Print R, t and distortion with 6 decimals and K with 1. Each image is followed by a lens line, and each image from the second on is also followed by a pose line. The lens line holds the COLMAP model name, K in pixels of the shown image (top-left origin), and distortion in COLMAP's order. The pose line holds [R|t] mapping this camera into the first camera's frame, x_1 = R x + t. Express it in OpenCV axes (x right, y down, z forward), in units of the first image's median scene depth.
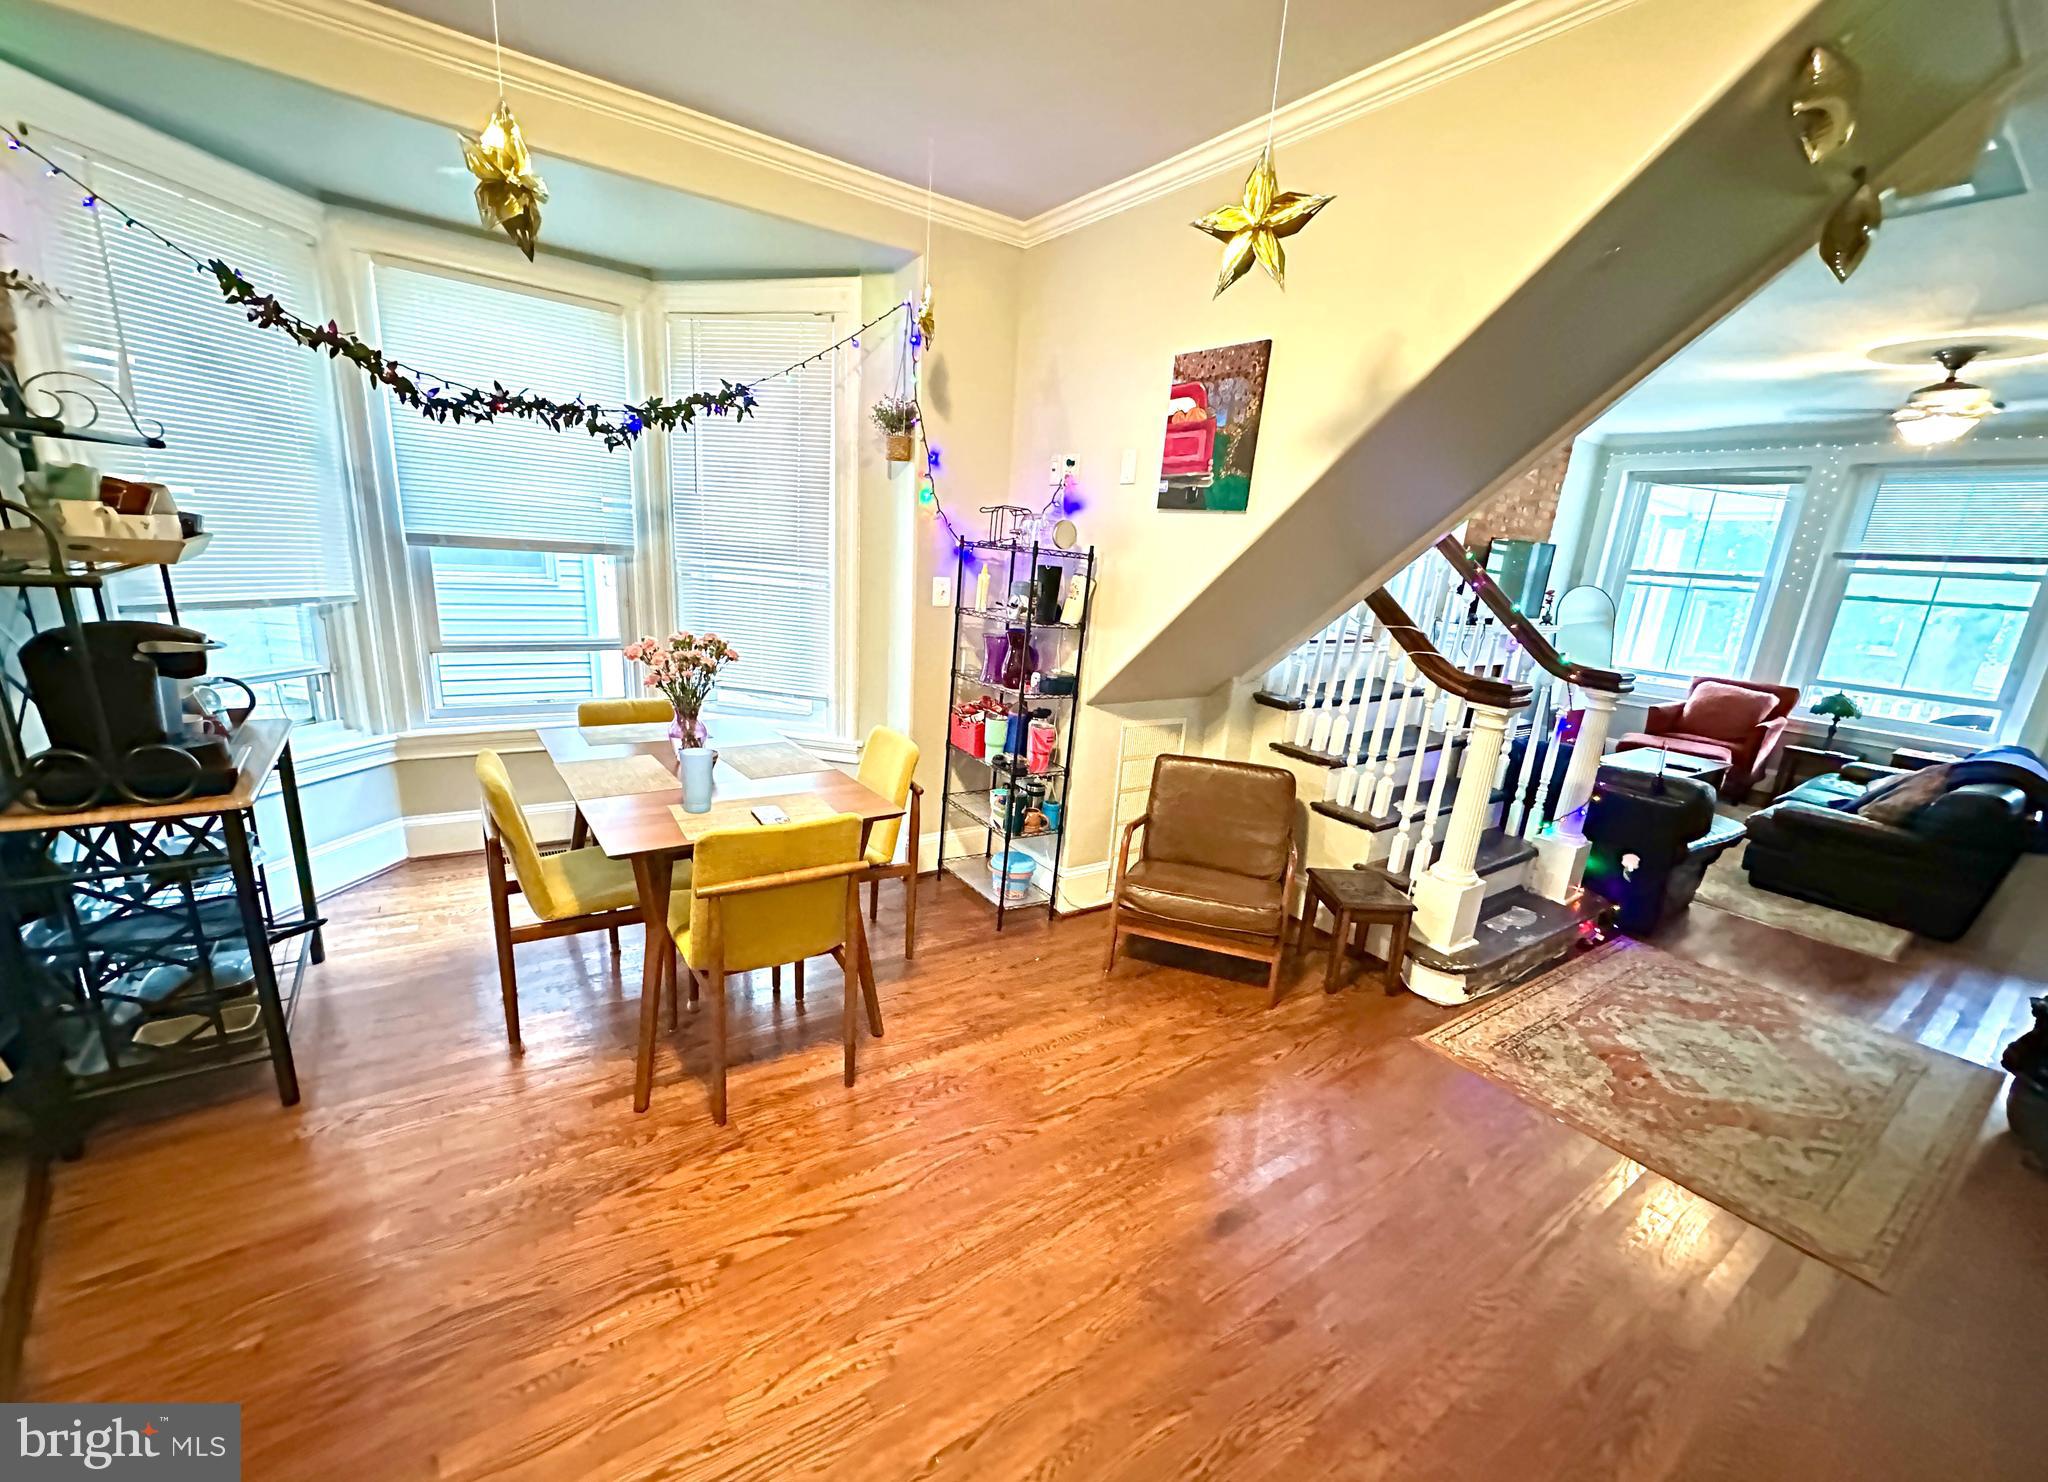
lens RADIAL K [[819.5, 0, 1020.2], [0, 819.5, 765.8], [0, 0, 1]] dist [-0.000683, -0.000463]
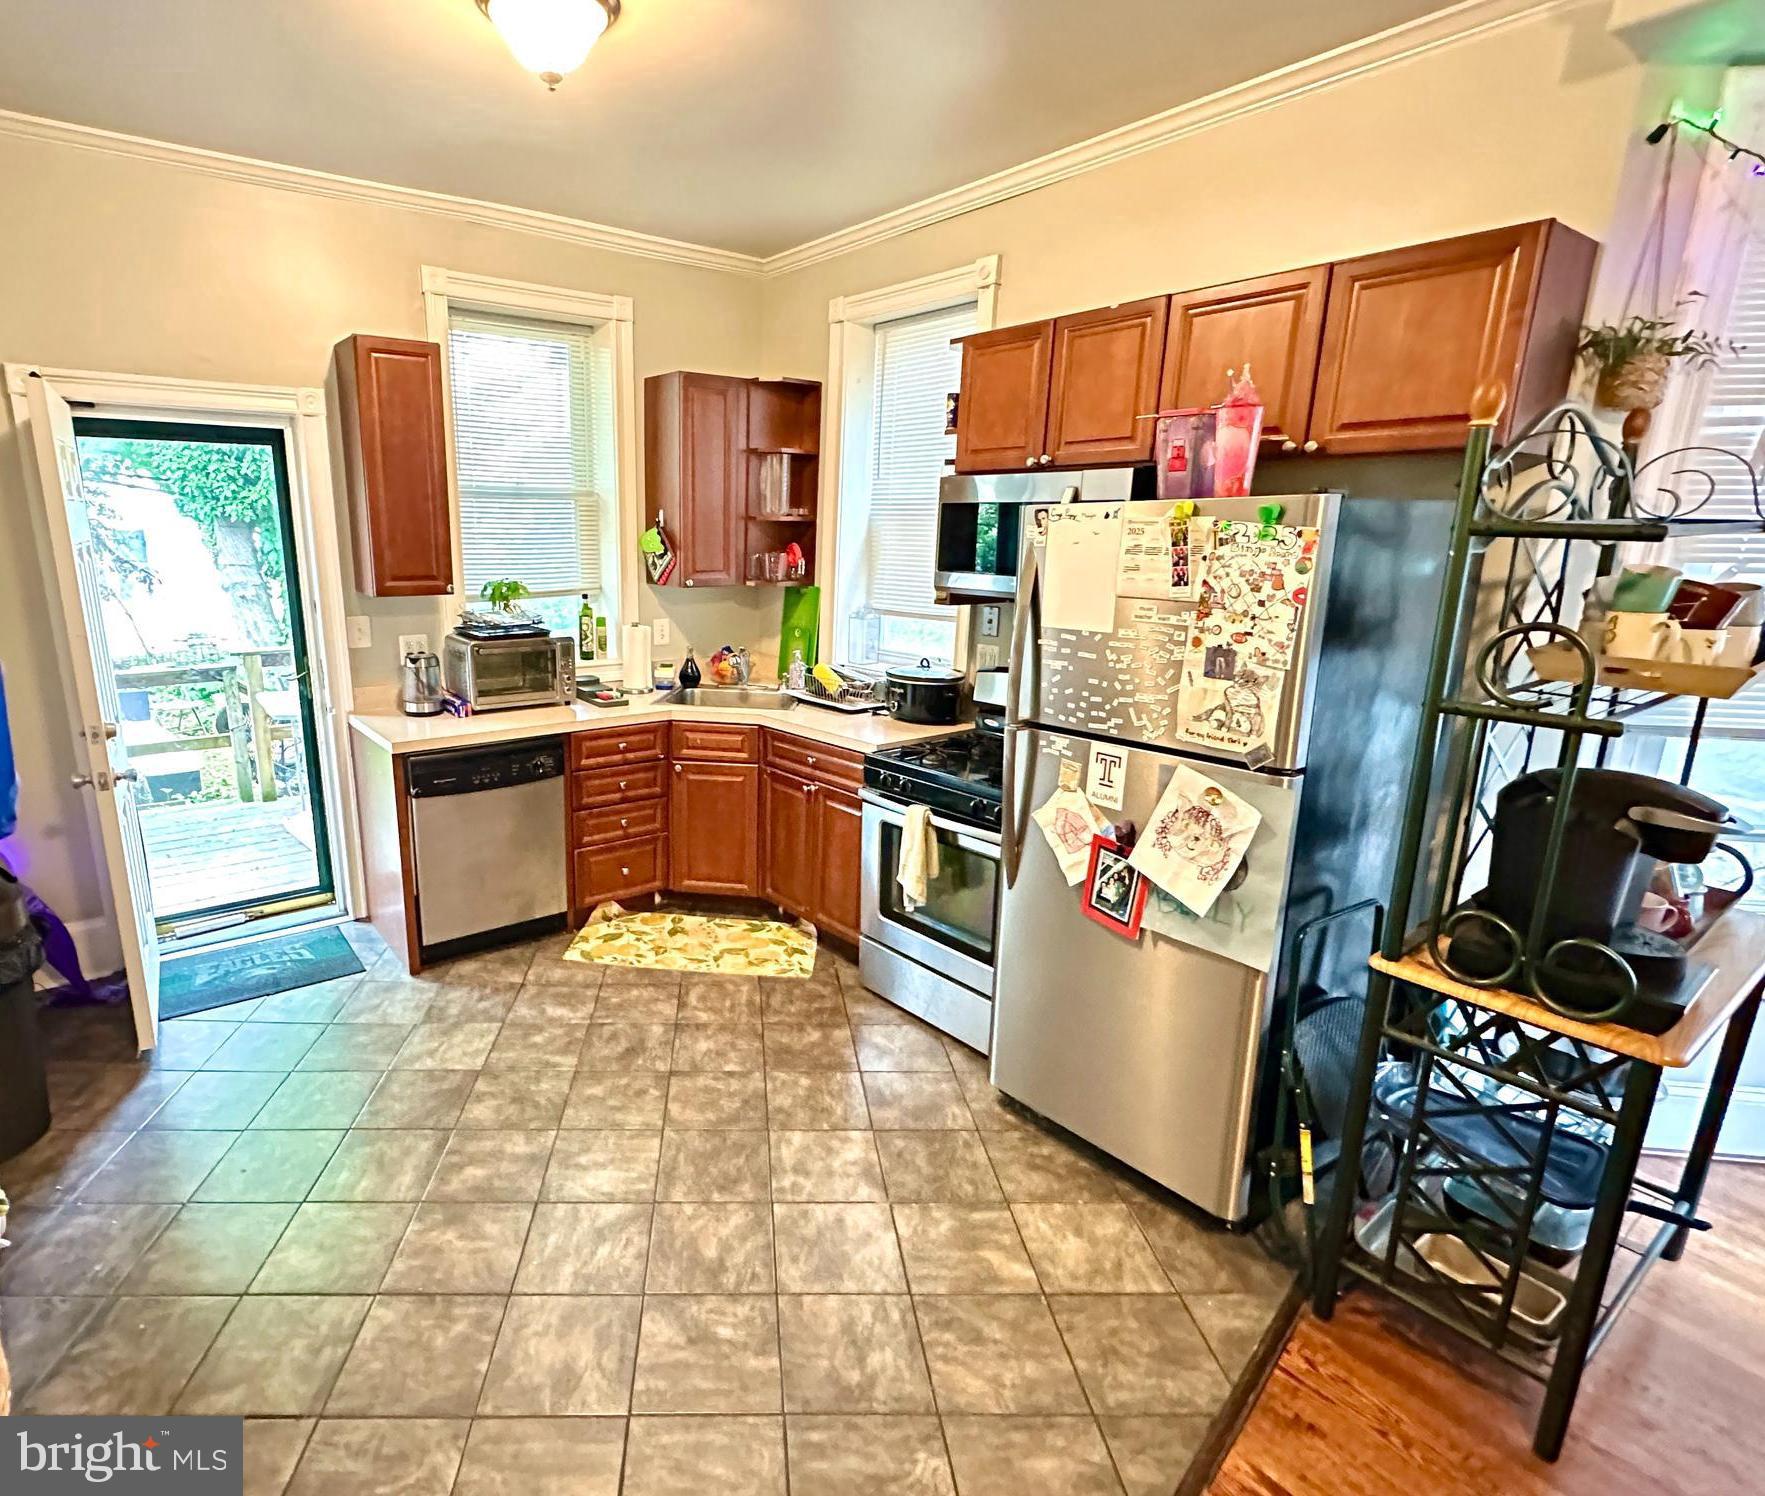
lens RADIAL K [[954.2, 0, 730.9], [0, 954.2, 769.8], [0, 0, 1]] dist [-0.002382, 0.000326]
pose [[-0.011322, 0.183919, -0.982876, -0.138400], [-0.265377, 0.947138, 0.180288, -0.073952], [0.964078, 0.262874, 0.038084, 0.104709]]
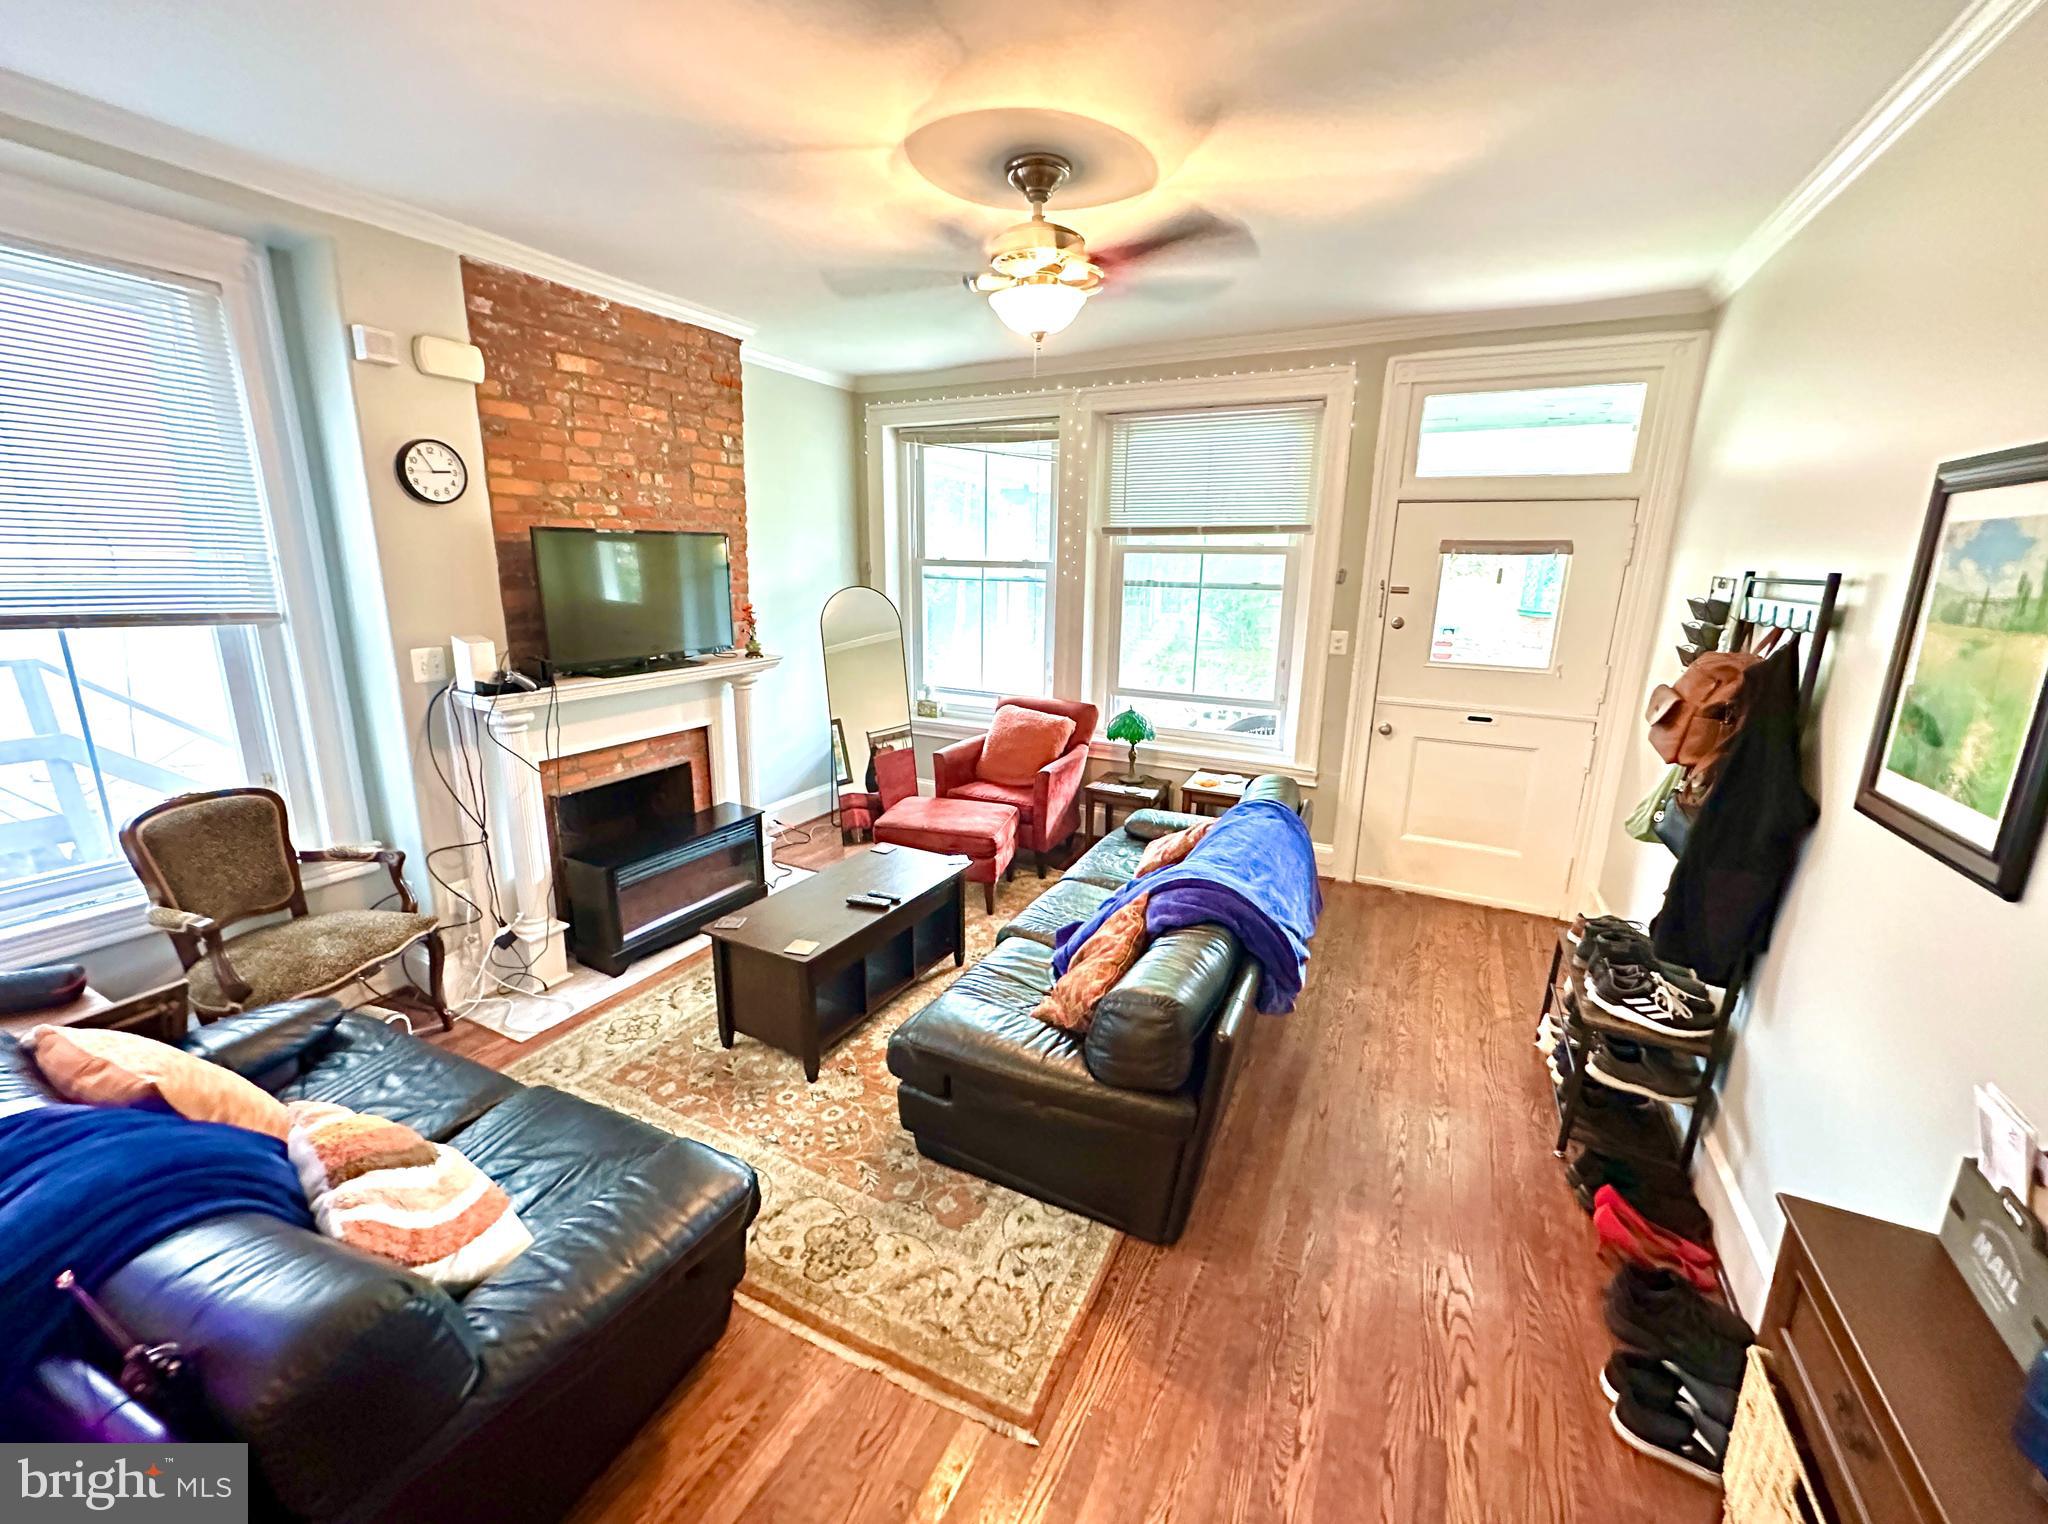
lens RADIAL K [[819.0, 0, 1026.6], [0, 819.0, 755.3], [0, 0, 1]] dist [-0.000997, -0.000016]
pose [[0.880580, -0.164543, 0.444415, 1.168662], [0.165098, 0.985554, 0.037766, -0.187930], [-0.444209, 0.040116, 0.895024, 0.733428]]
